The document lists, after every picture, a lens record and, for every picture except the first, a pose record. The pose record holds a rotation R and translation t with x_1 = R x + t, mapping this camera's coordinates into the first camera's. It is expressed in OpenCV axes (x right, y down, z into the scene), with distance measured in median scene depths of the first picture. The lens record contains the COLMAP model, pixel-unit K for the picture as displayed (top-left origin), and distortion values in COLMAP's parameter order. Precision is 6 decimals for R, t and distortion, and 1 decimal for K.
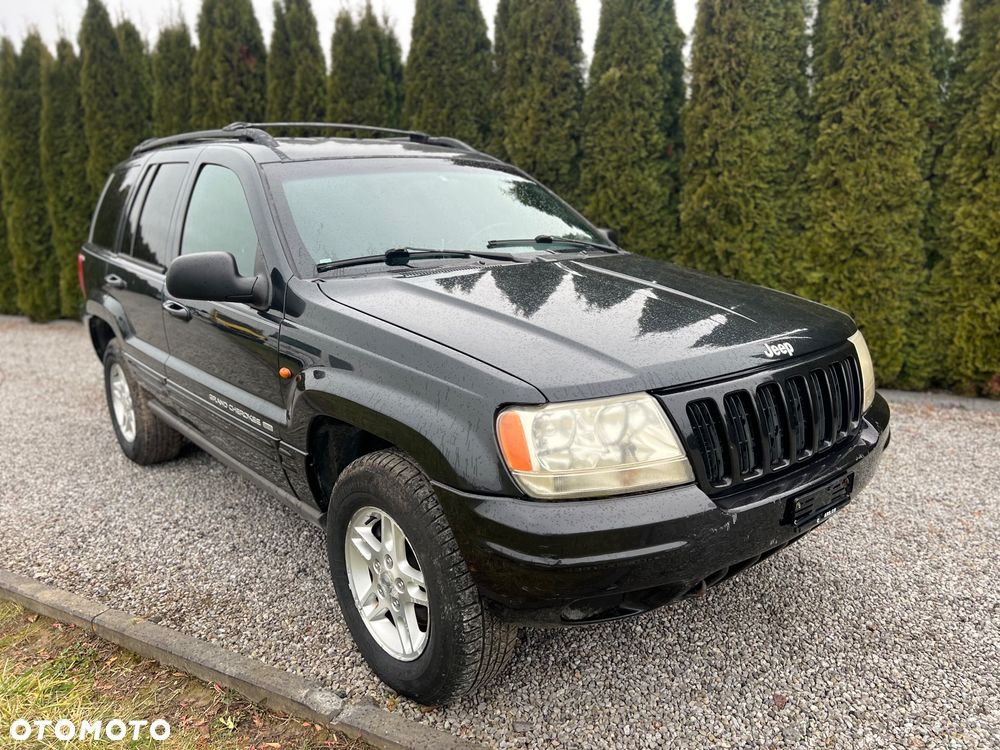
lens RADIAL K [[736.2, 0, 495.0], [0, 736.2, 370.8], [0, 0, 1]] dist [0.057203, -0.060095]
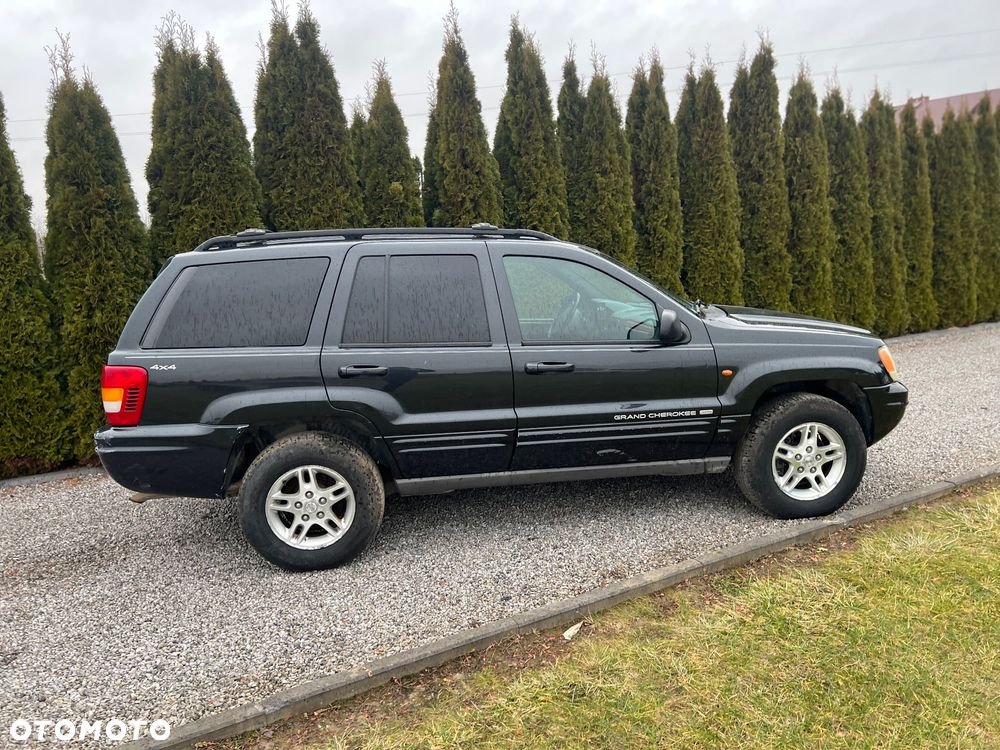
lens RADIAL K [[736.2, 0, 495.0], [0, 736.2, 370.8], [0, 0, 1]] dist [0.057203, -0.060095]
pose [[0.541586, -0.133622, 0.829958, -0.995735], [0.227893, 0.973653, 0.008046, -0.069137], [-0.809166, 0.184784, 0.557768, 0.241388]]
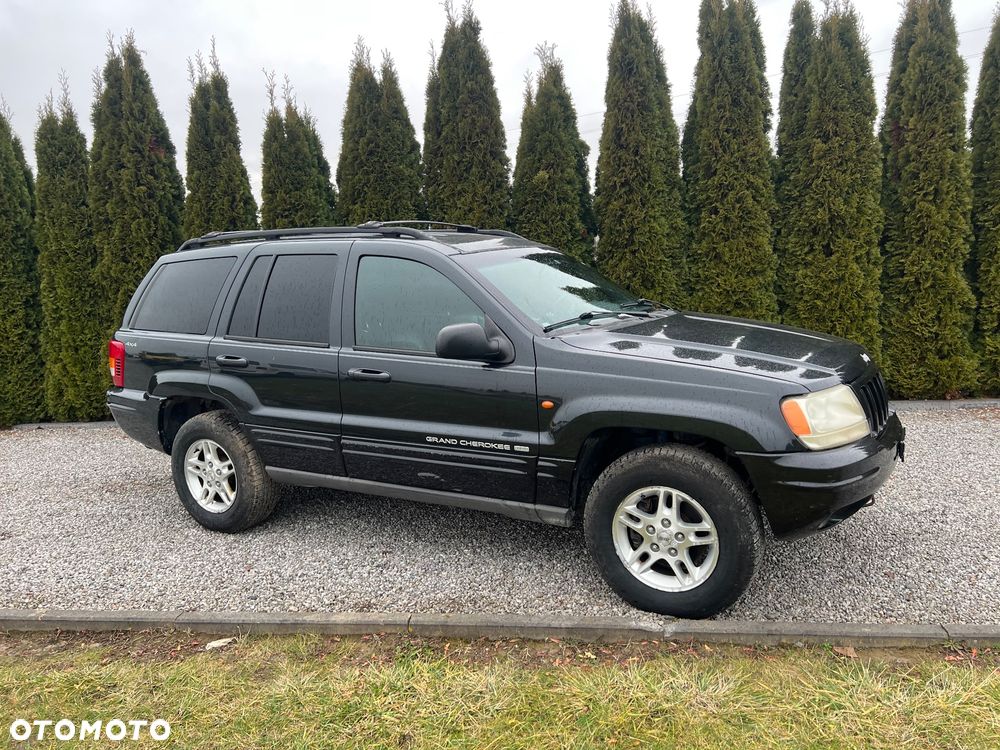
lens RADIAL K [[733.2, 0, 495.9], [0, 733.2, 369.9], [0, 0, 1]] dist [0.062539, -0.062073]
pose [[0.936923, -0.076281, 0.341111, -0.416834], [0.108461, 0.991172, -0.076255, 0.015830], [-0.332283, 0.108442, 0.936925, -0.122414]]
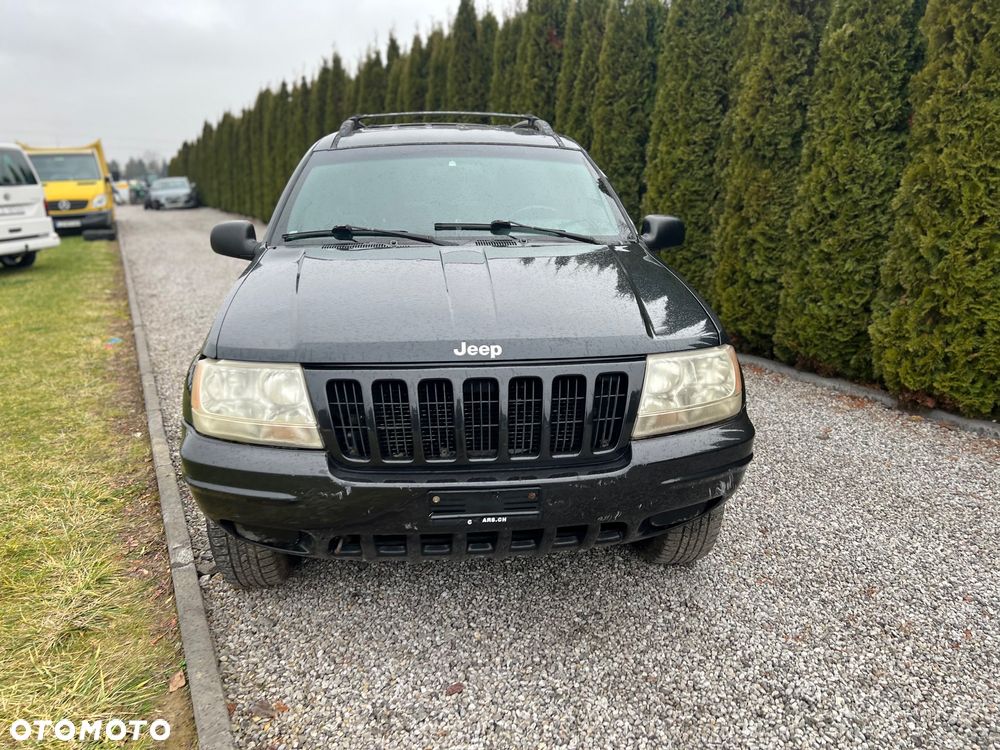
lens RADIAL K [[733.2, 0, 495.9], [0, 733.2, 369.9], [0, 0, 1]] dist [0.062539, -0.062073]
pose [[0.824074, 0.162867, -0.542564, 0.407350], [-0.138438, 0.986639, 0.085903, -0.039036], [0.549306, 0.004321, 0.835610, 0.077254]]
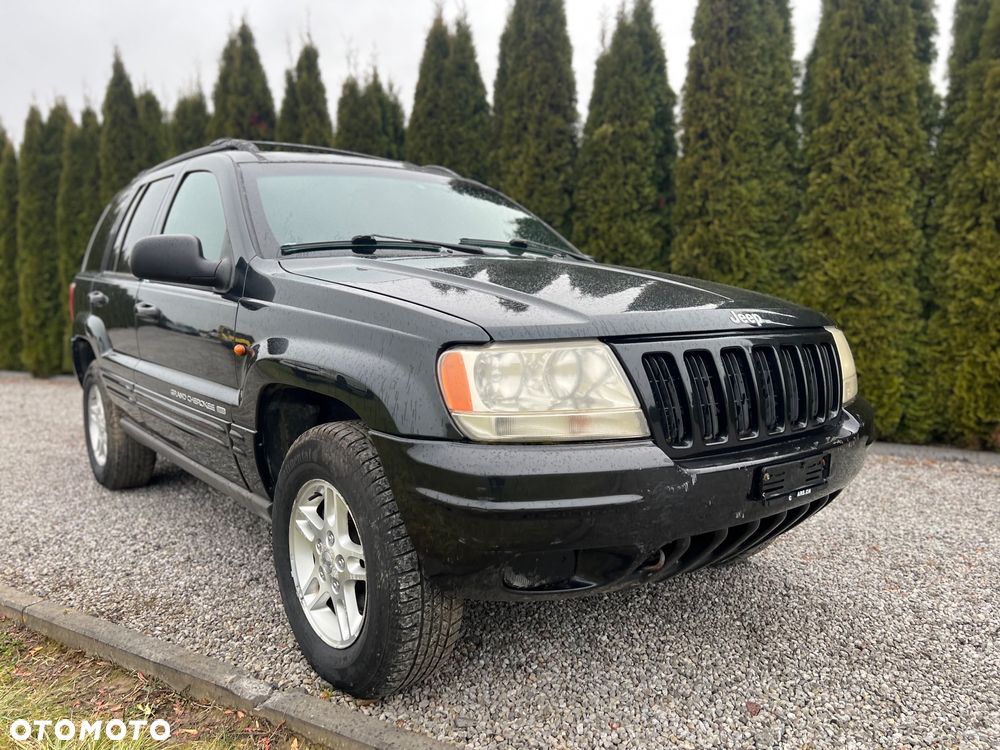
lens RADIAL K [[735.2, 0, 483.9], [0, 735.2, 381.4], [0, 0, 1]] dist [0.059134, -0.062661]
pose [[0.999307, 0.025823, -0.026827, 0.031605], [-0.028659, 0.993366, -0.111369, 0.071803], [0.023773, 0.112061, 0.993417, 0.024477]]
